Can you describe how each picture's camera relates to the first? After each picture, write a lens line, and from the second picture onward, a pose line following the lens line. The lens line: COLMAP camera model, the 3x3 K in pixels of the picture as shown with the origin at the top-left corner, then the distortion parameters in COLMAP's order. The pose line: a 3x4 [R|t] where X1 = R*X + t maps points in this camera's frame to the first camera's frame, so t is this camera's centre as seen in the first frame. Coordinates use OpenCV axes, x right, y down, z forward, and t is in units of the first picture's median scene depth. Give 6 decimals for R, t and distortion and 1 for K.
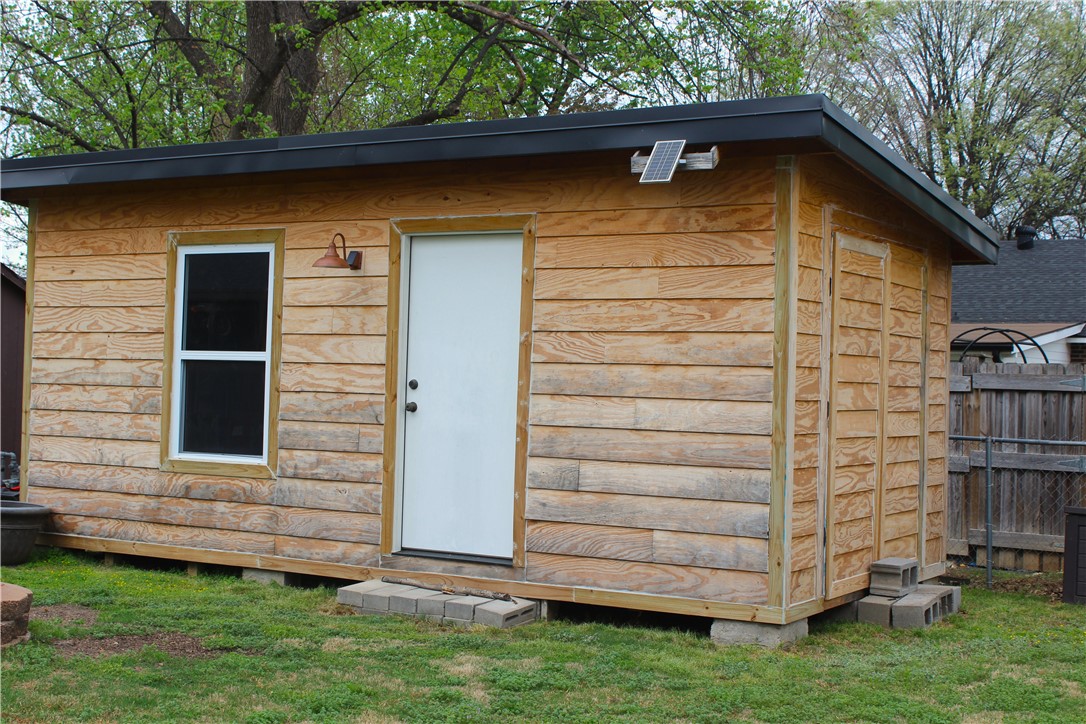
lens RADIAL K [[1542.9, 0, 541.3], [0, 1542.9, 359.1], [0, 0, 1]] dist [0.003603, 0.000000]
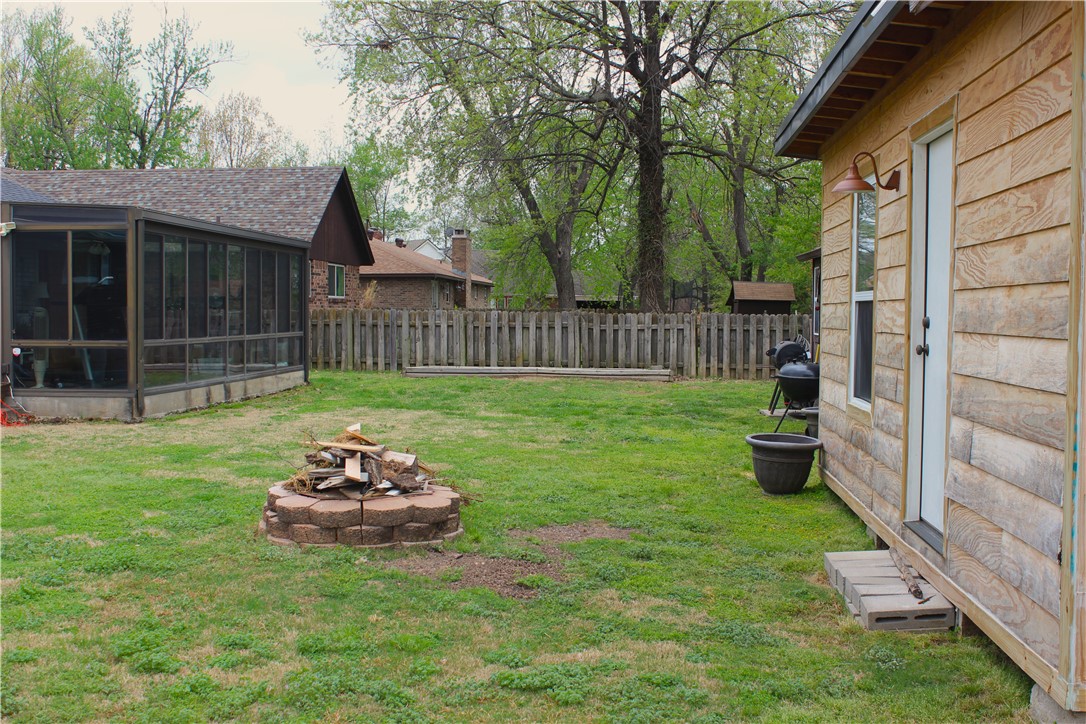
lens RADIAL K [[1255.5, 0, 542.5], [0, 1255.5, 366.2], [0, 0, 1]] dist [-0.073059, 0.000000]
pose [[0.440524, 0.015244, -0.897611, 0.403437], [0.019069, 0.999471, 0.026332, 0.017359], [0.897538, -0.028717, 0.440000, 0.493944]]
